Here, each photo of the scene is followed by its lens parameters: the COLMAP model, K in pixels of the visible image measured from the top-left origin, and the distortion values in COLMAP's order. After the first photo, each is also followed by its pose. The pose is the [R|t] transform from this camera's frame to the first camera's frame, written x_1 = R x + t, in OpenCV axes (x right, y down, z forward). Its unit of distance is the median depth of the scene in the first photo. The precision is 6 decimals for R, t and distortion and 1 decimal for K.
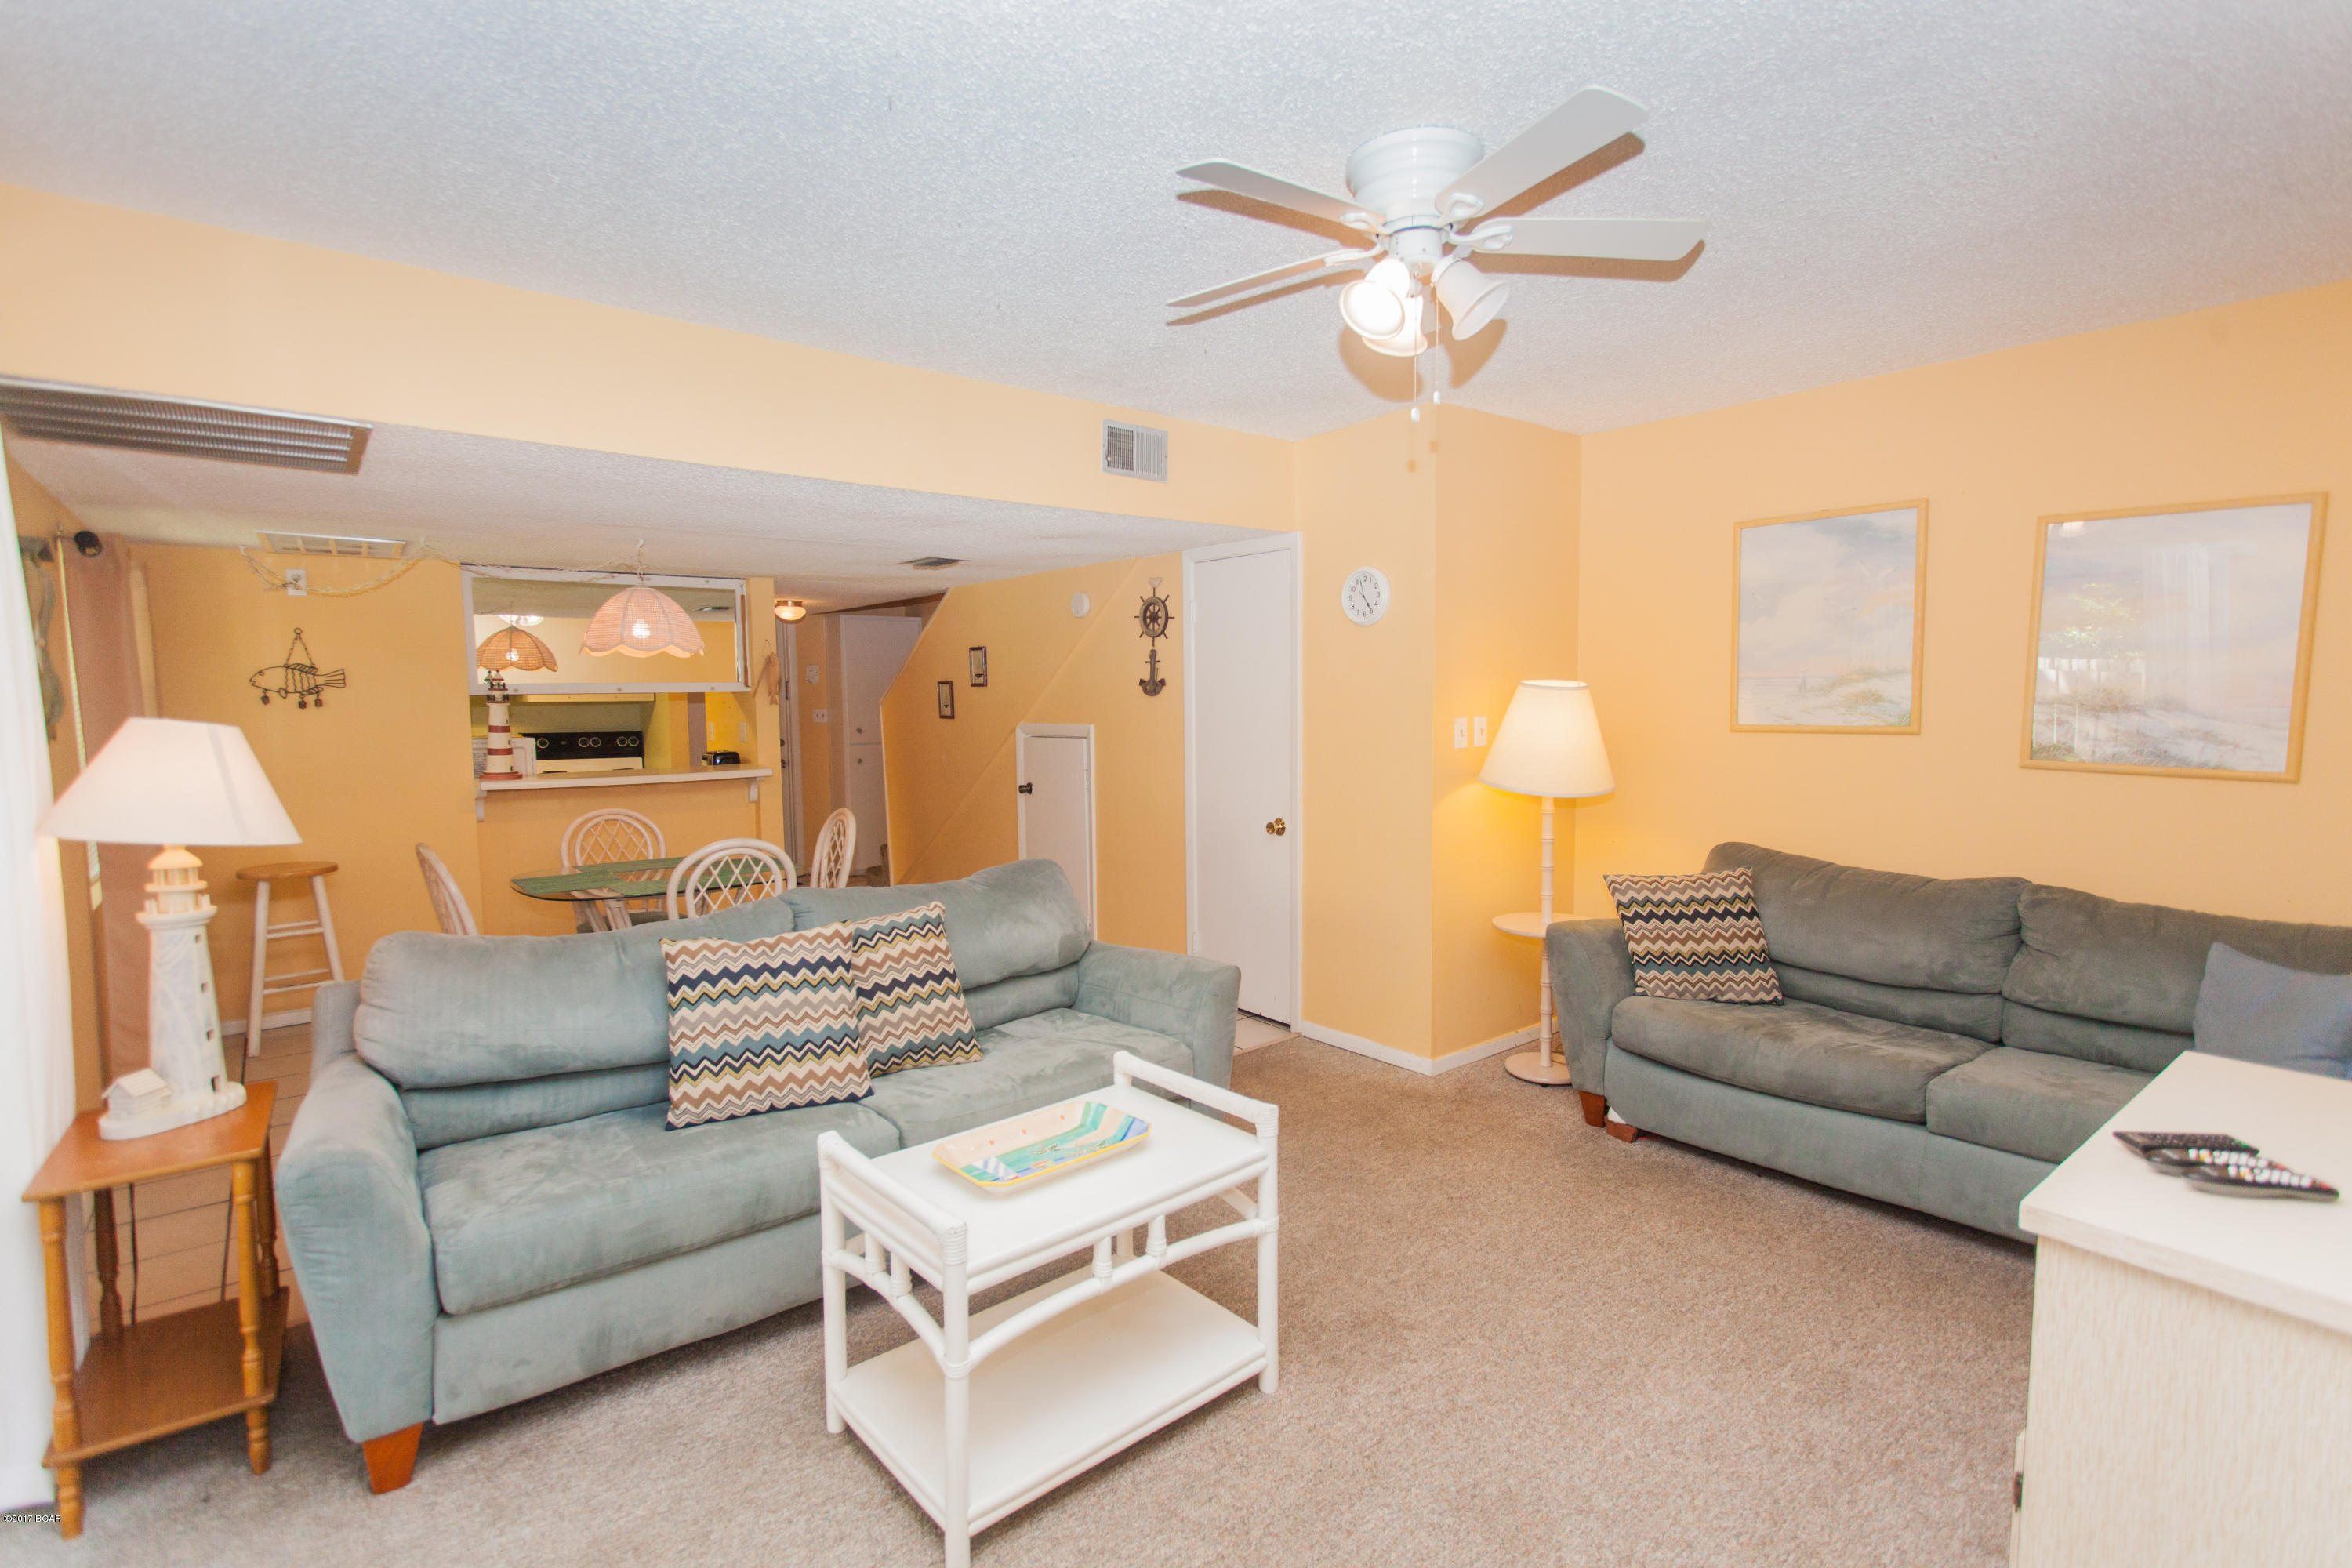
lens RADIAL K [[1101.8, 0, 1180.5], [0, 1101.8, 782.5], [0, 0, 1]] dist [-0.002669, -0.000037]
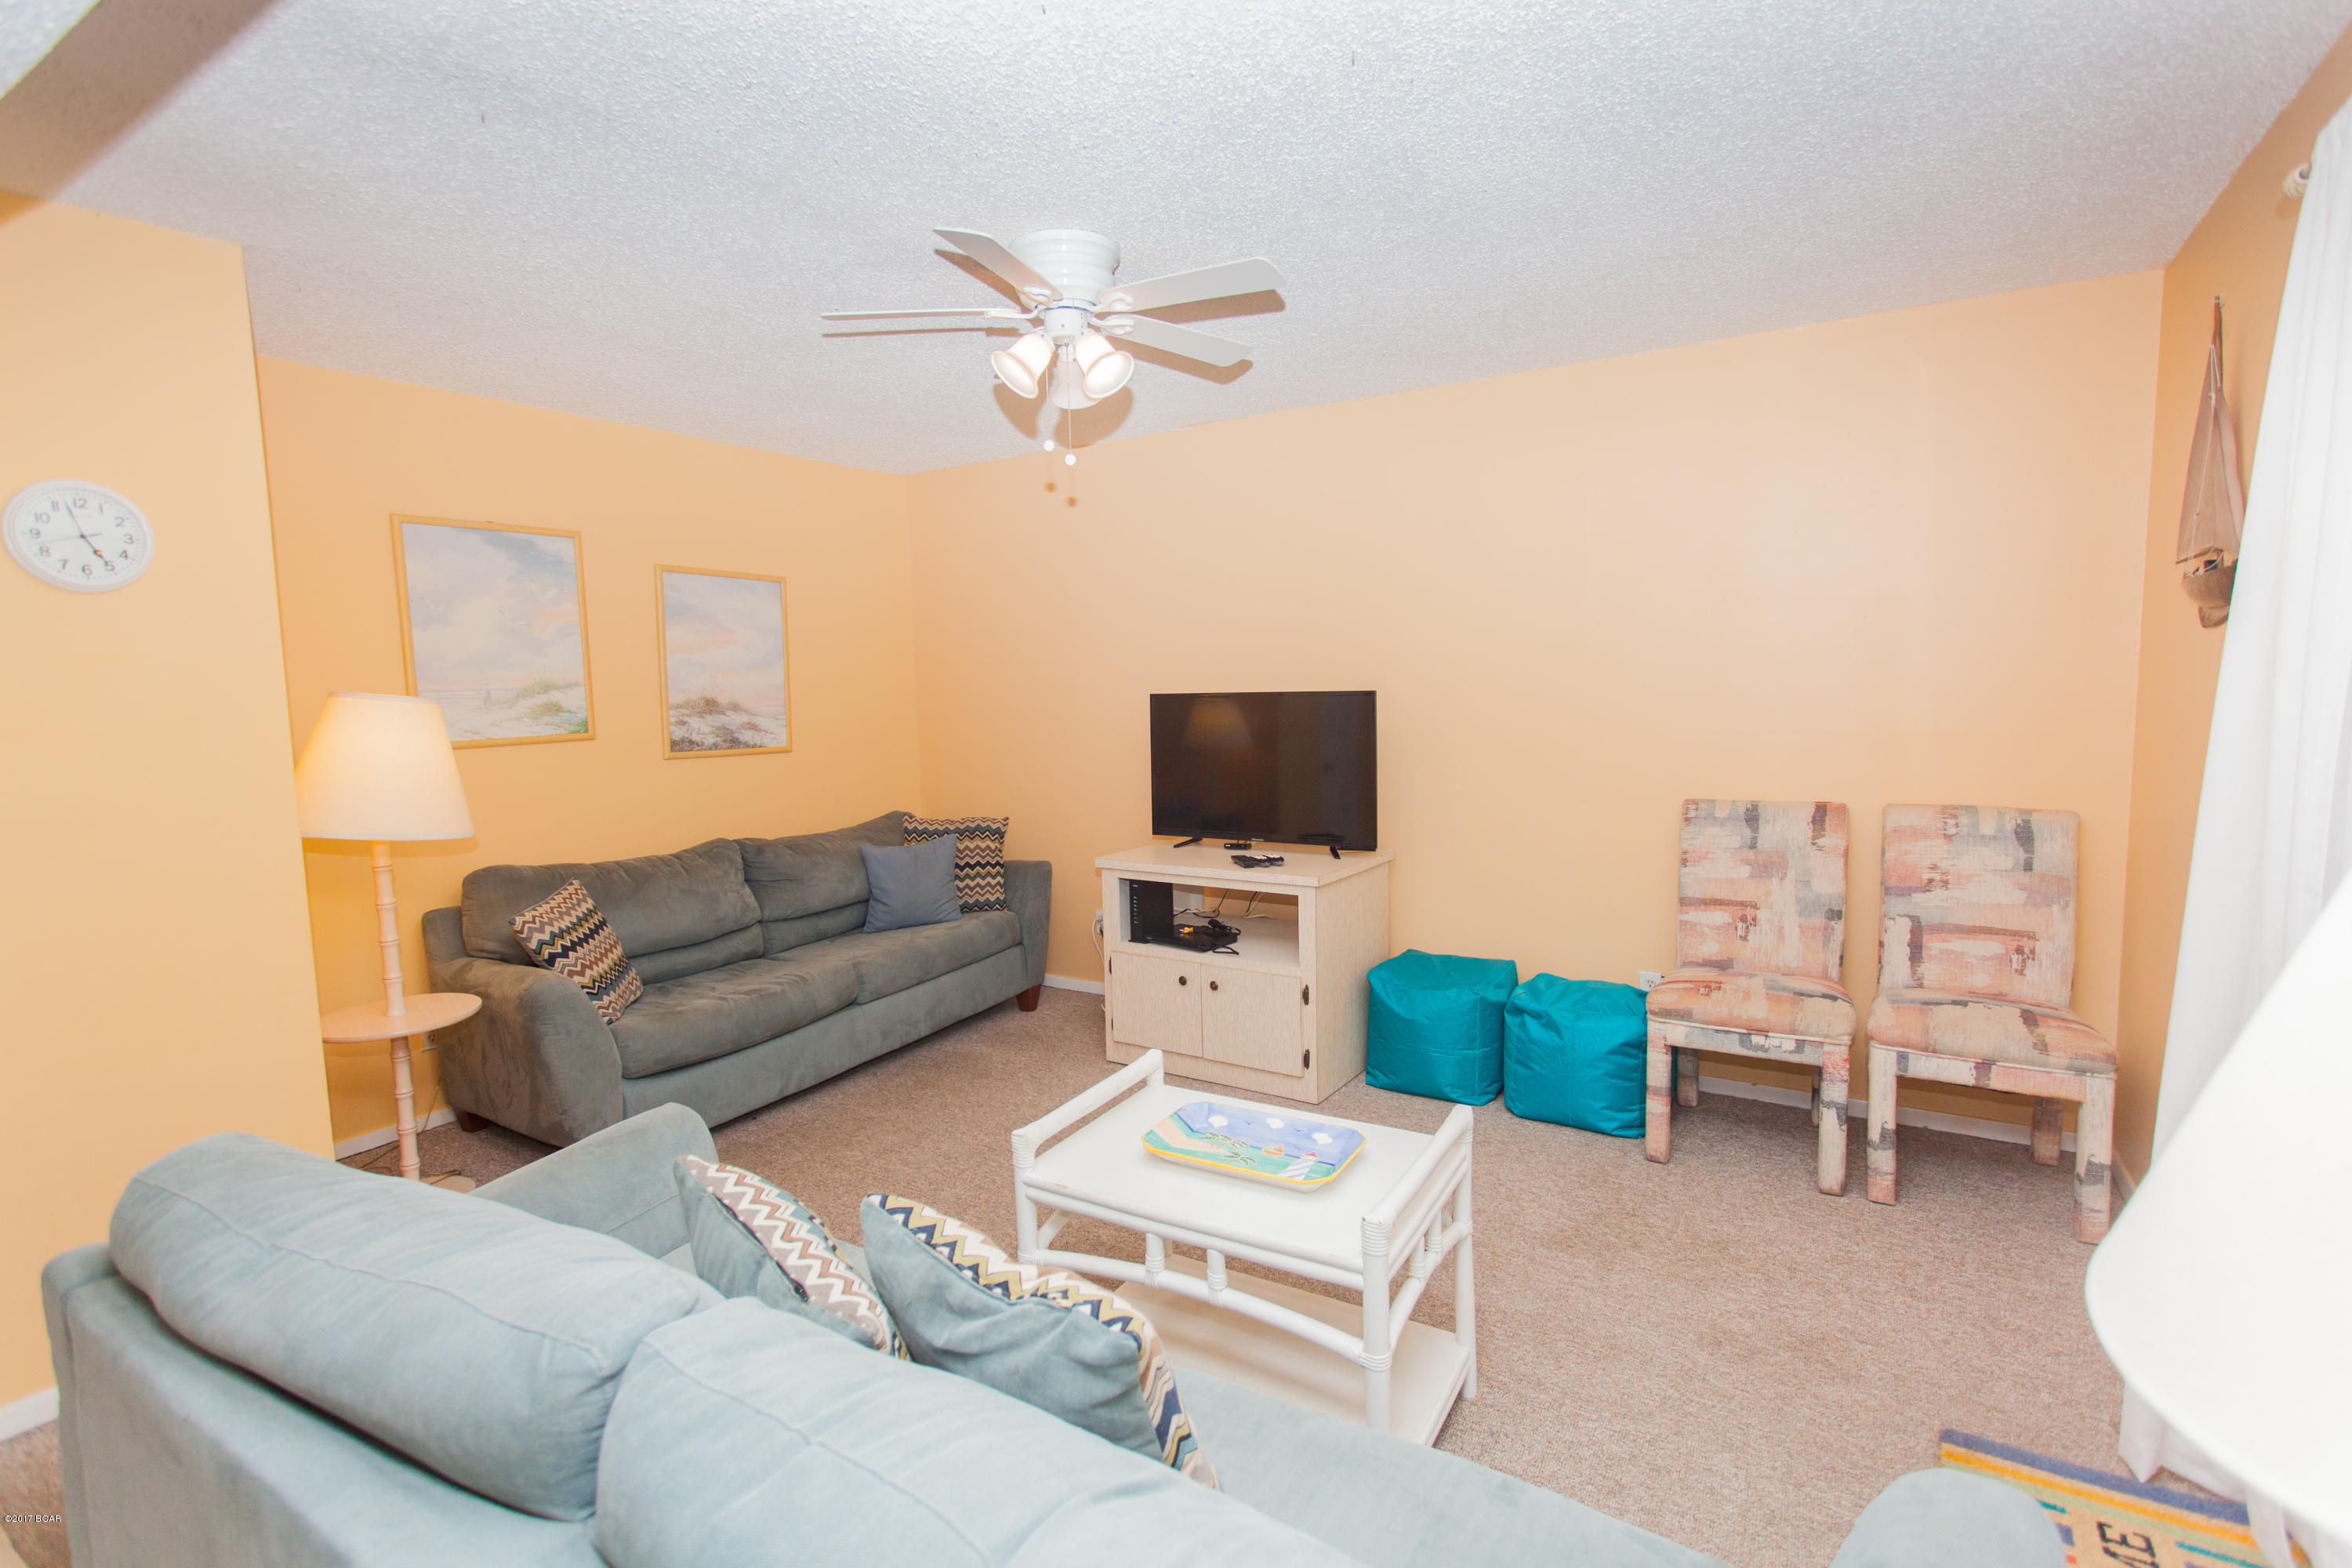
lens RADIAL K [[1101.8, 0, 1171.9], [0, 1101.8, 779.0], [0, 0, 1]] dist [-0.002669, -0.000037]
pose [[-0.315898, -0.069946, 0.946211, -0.607617], [0.104998, 0.988576, 0.108132, -0.064212], [-0.942965, 0.133509, -0.304945, 0.801006]]
